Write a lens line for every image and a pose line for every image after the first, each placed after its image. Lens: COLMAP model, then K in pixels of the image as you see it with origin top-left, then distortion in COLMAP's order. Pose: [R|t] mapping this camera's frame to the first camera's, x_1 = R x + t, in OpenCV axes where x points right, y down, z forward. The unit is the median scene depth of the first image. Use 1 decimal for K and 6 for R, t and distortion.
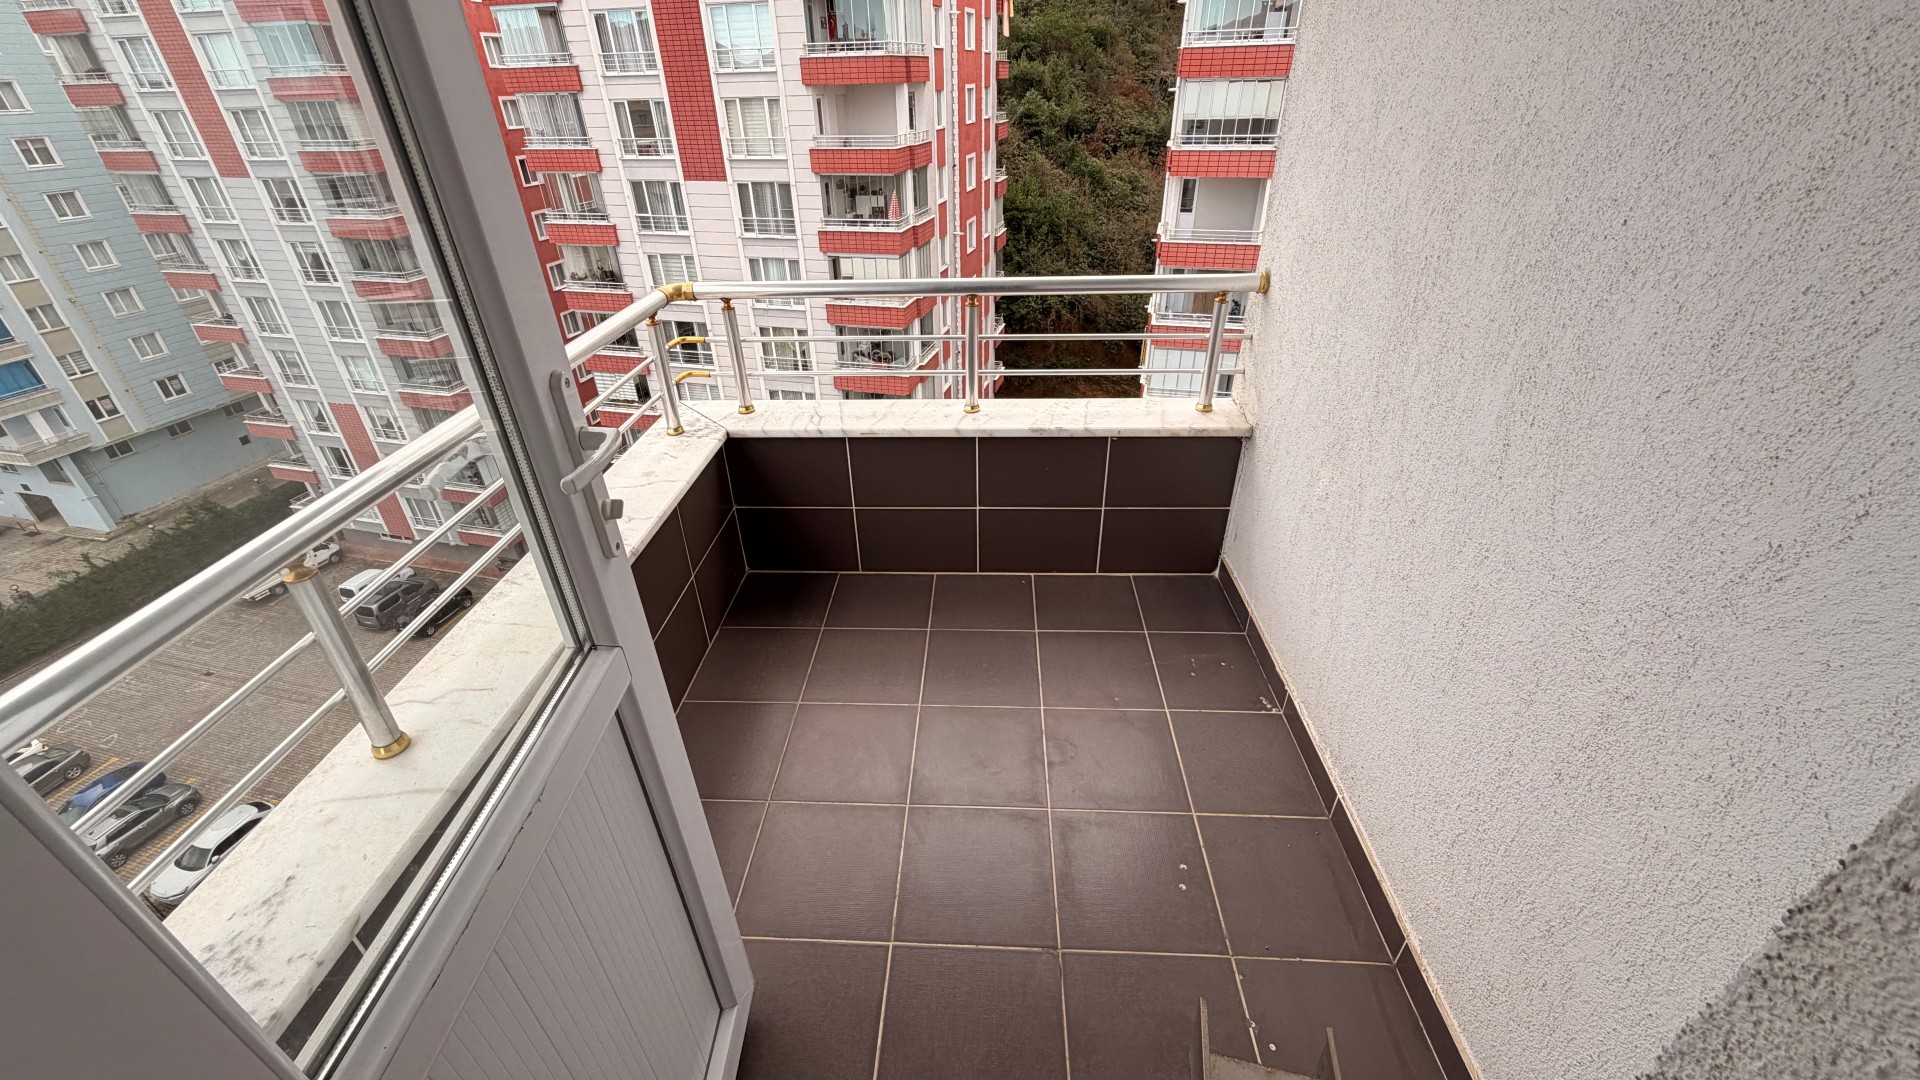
lens RADIAL K [[764.8, 0, 952.3], [0, 764.8, 540.1], [0, 0, 1]] dist [0.002642, -0.000173]
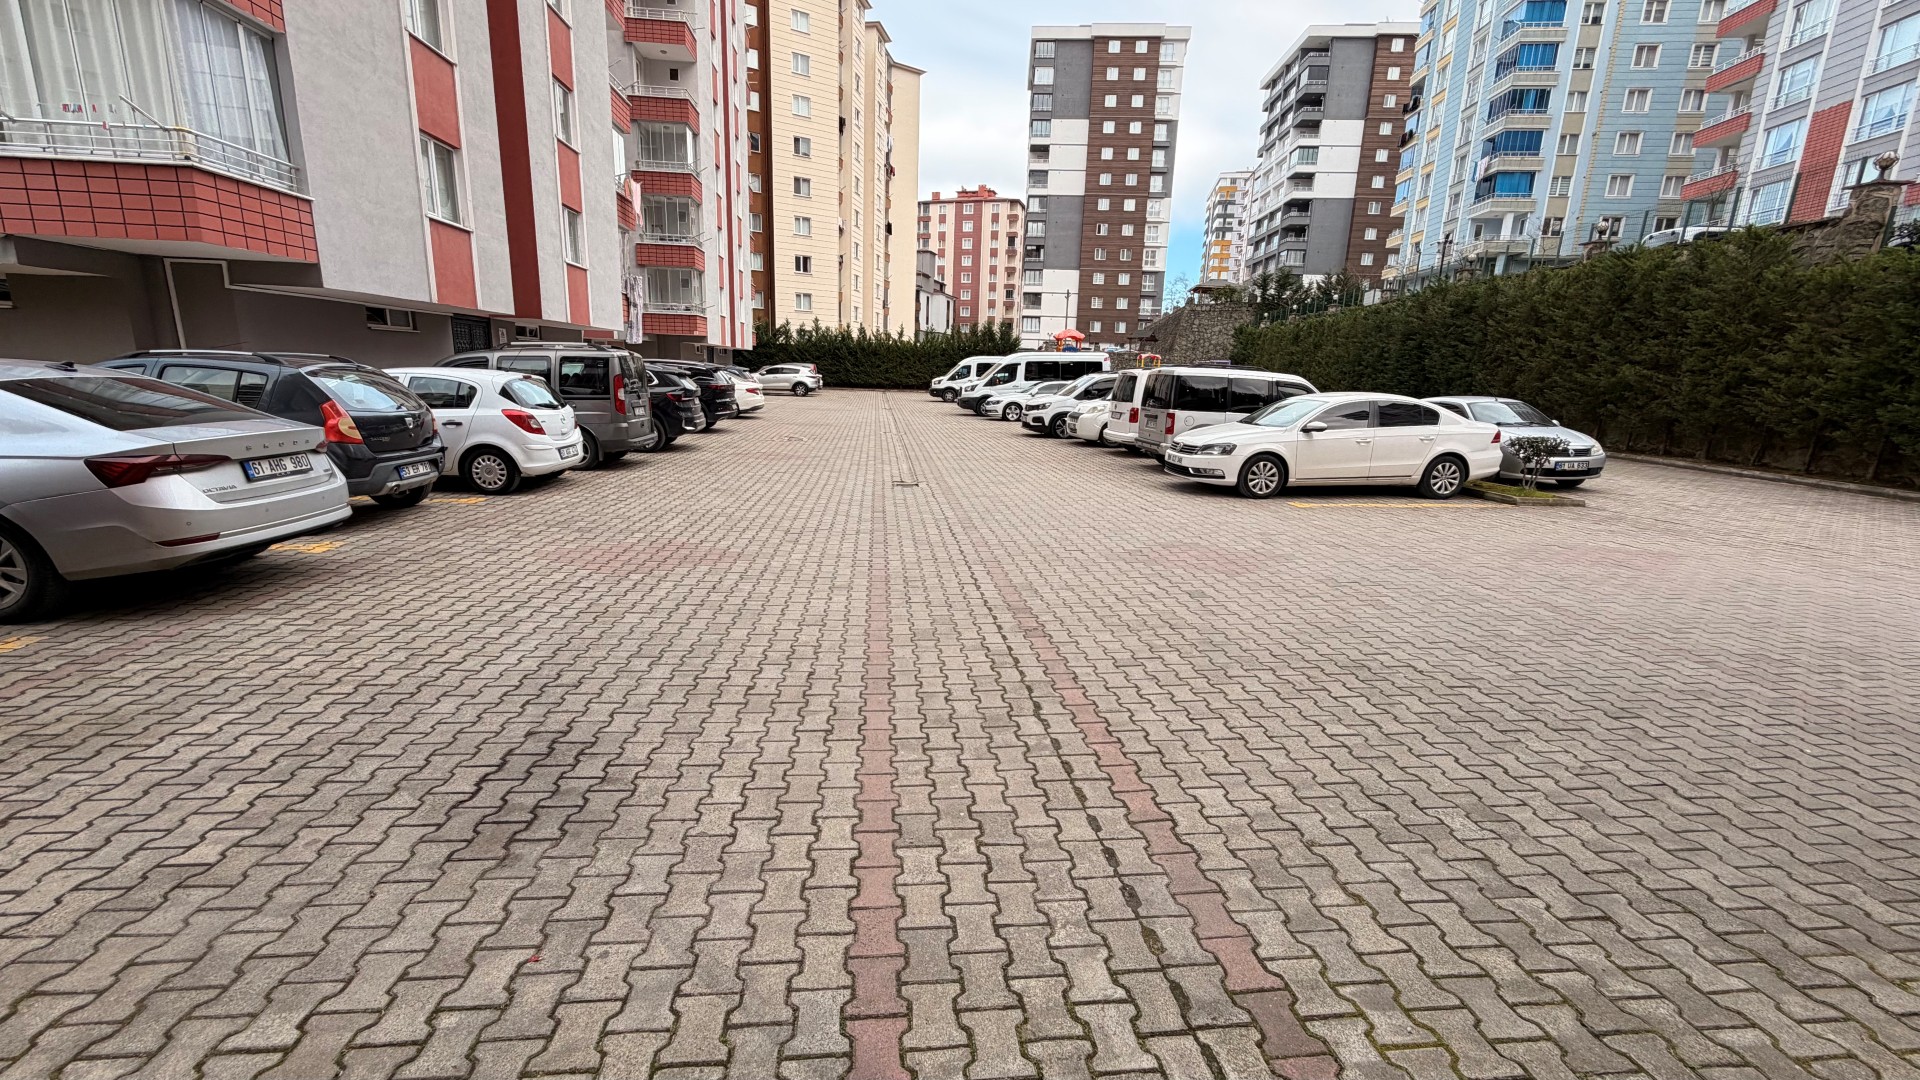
lens RADIAL K [[764.8, 0, 950.4], [0, 764.8, 538.0], [0, 0, 1]] dist [0.002642, -0.000173]
pose [[0.145640, 0.232262, -0.961688, 0.002586], [-0.547816, 0.828363, 0.117100, 0.879712], [0.823824, 0.509774, 0.247879, 0.281321]]
